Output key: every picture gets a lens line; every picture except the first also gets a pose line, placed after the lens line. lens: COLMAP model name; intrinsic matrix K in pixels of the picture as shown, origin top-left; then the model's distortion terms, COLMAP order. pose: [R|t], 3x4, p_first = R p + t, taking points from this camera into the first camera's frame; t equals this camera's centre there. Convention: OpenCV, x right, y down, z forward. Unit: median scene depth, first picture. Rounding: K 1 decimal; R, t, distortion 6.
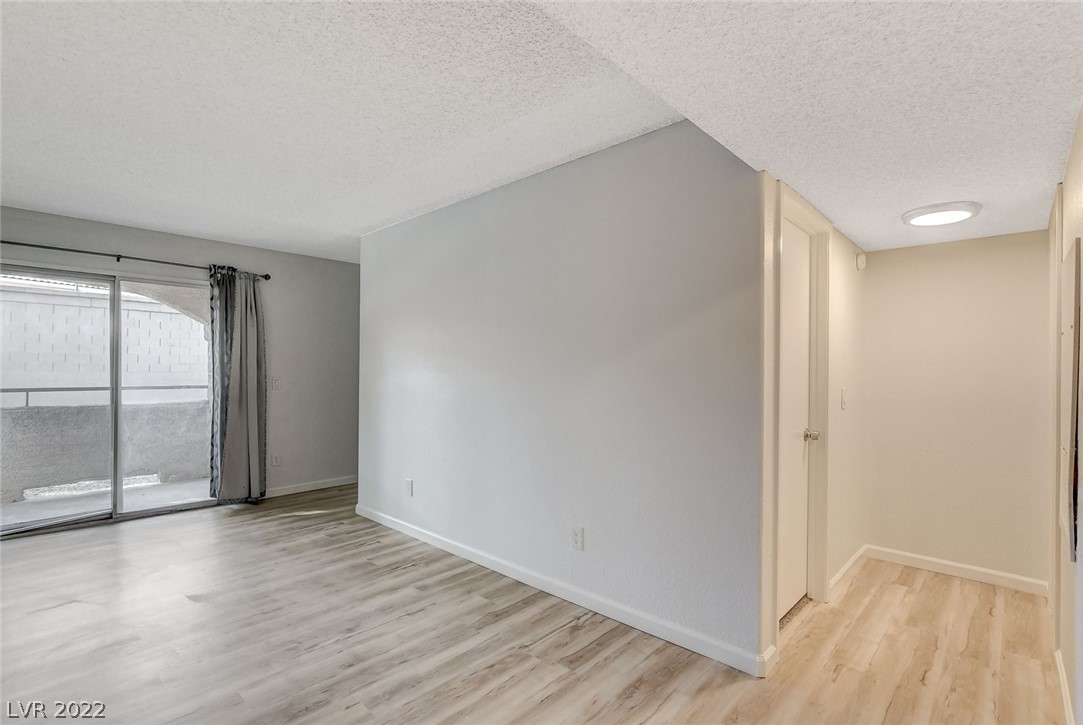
lens RADIAL K [[510.2, 0, 535.9], [0, 510.2, 368.4], [0, 0, 1]] dist [-0.013075, 0.003399]
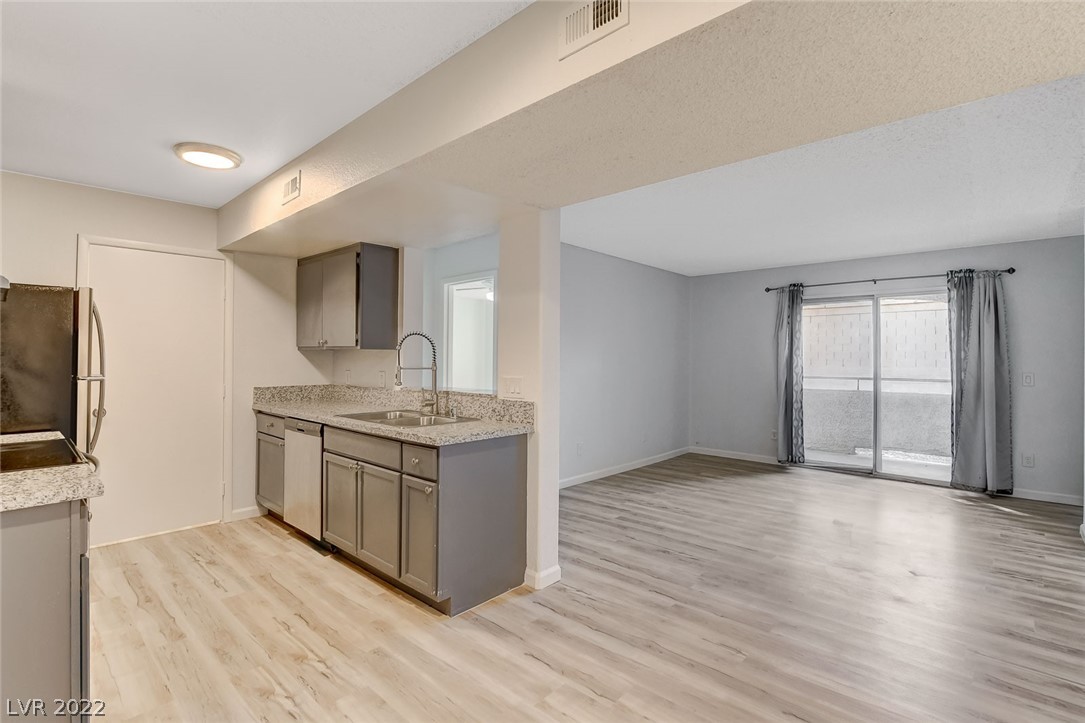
lens RADIAL K [[512.3, 0, 532.1], [0, 512.3, 352.1], [0, 0, 1]] dist [-0.013637, 0.002334]
pose [[-0.004105, -0.021917, -0.999751, 0.685588], [-0.004265, 0.999751, -0.021899, 0.005018], [0.999982, 0.004174, -0.004197, 0.121404]]
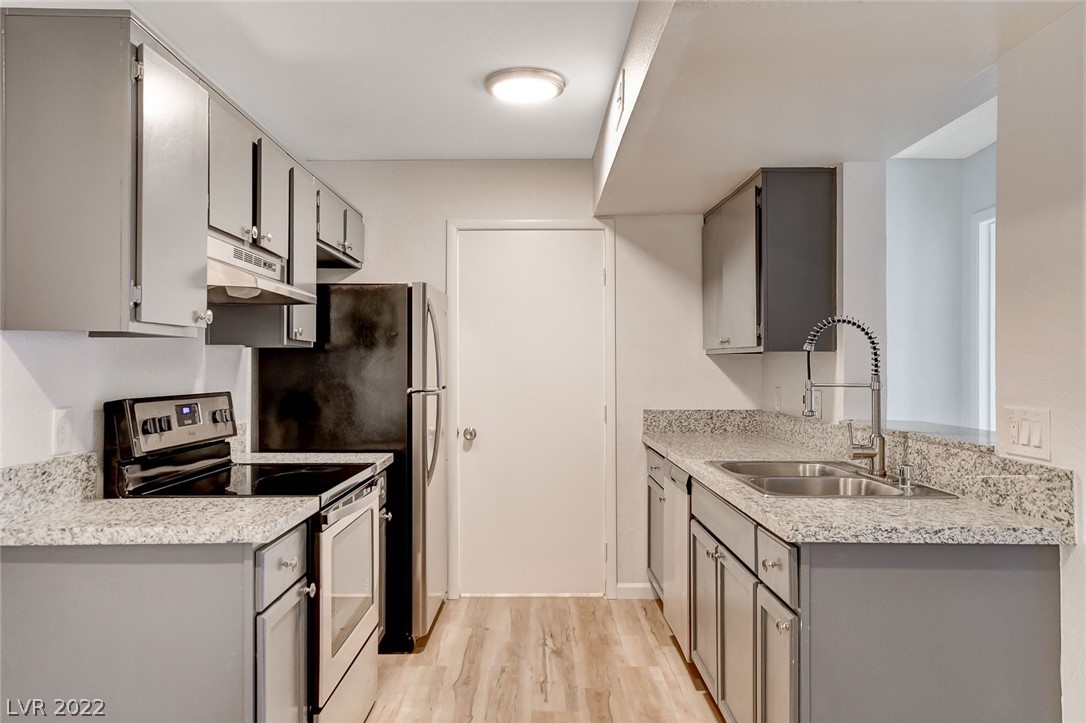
lens RADIAL K [[776.4, 0, 533.9], [0, 776.4, 362.6], [0, 0, 1]] dist [0.001125, 0.032543]
pose [[-0.731591, -0.013173, -0.681617, 0.458805], [-0.006750, 0.999904, -0.012079, 0.003918], [0.681711, -0.004235, -0.731610, 0.269414]]
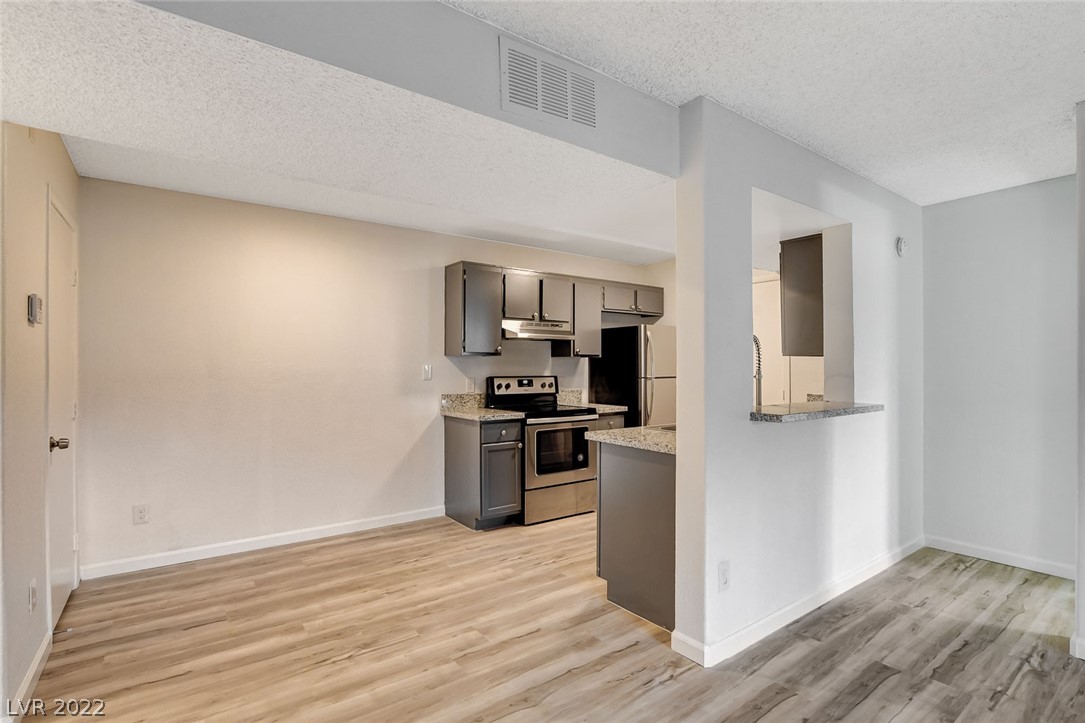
lens RADIAL K [[512.3, 0, 539.9], [0, 512.3, 361.6], [0, 0, 1]] dist [-0.013637, 0.002334]
pose [[-0.982778, -0.008303, 0.184602, -0.147986], [-0.010244, 0.999902, -0.009566, 0.001940], [-0.184504, -0.011293, -0.982767, 0.869732]]
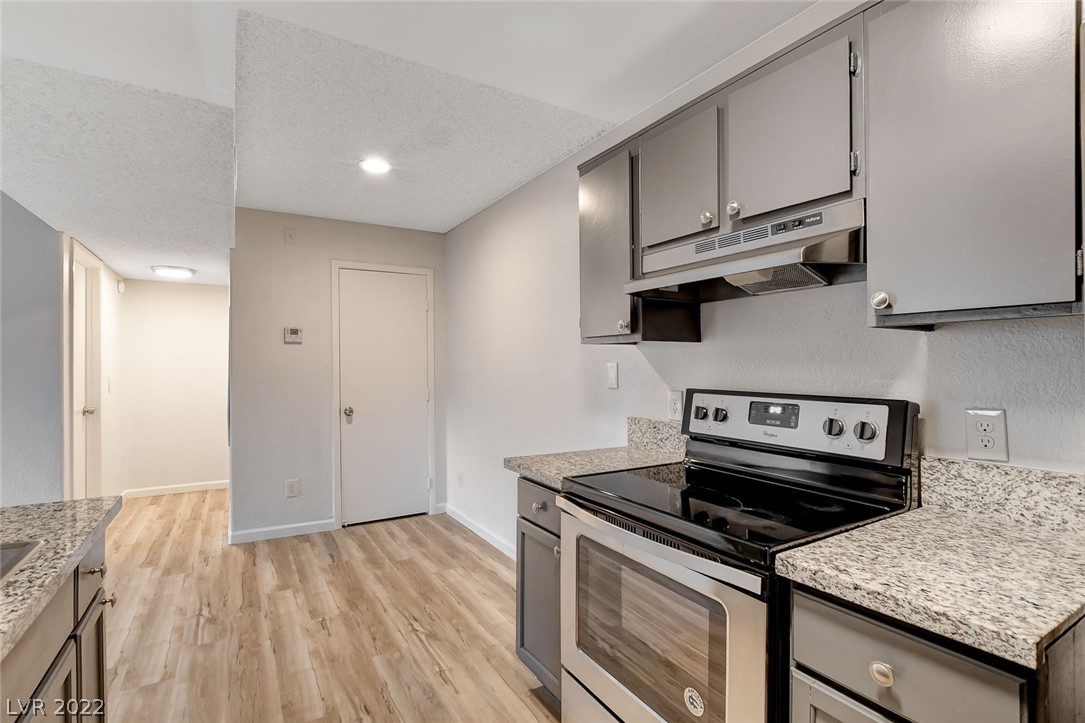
lens RADIAL K [[512.3, 0, 529.0], [0, 512.3, 360.6], [0, 0, 1]] dist [-0.013637, 0.002334]
pose [[0.287380, -0.004018, 0.957808, -0.389920], [0.004683, 0.999985, 0.002790, -0.004612], [-0.957805, 0.003683, 0.287394, -0.493921]]
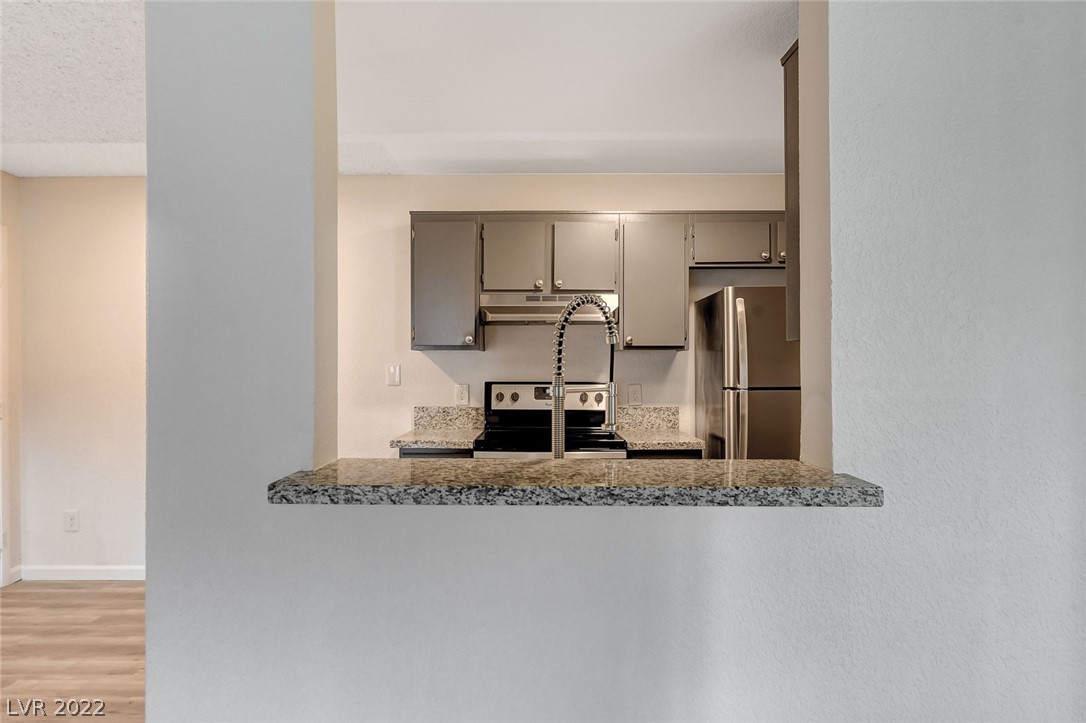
lens RADIAL K [[697.0, 0, 534.9], [0, 697.0, 362.7], [0, 0, 1]] dist [0.014545, -0.005188]
pose [[-0.677776, -0.007347, 0.735232, -0.739495], [-0.007585, 0.999967, 0.003000, -0.007620], [-0.735229, -0.003543, -0.677809, 0.290953]]
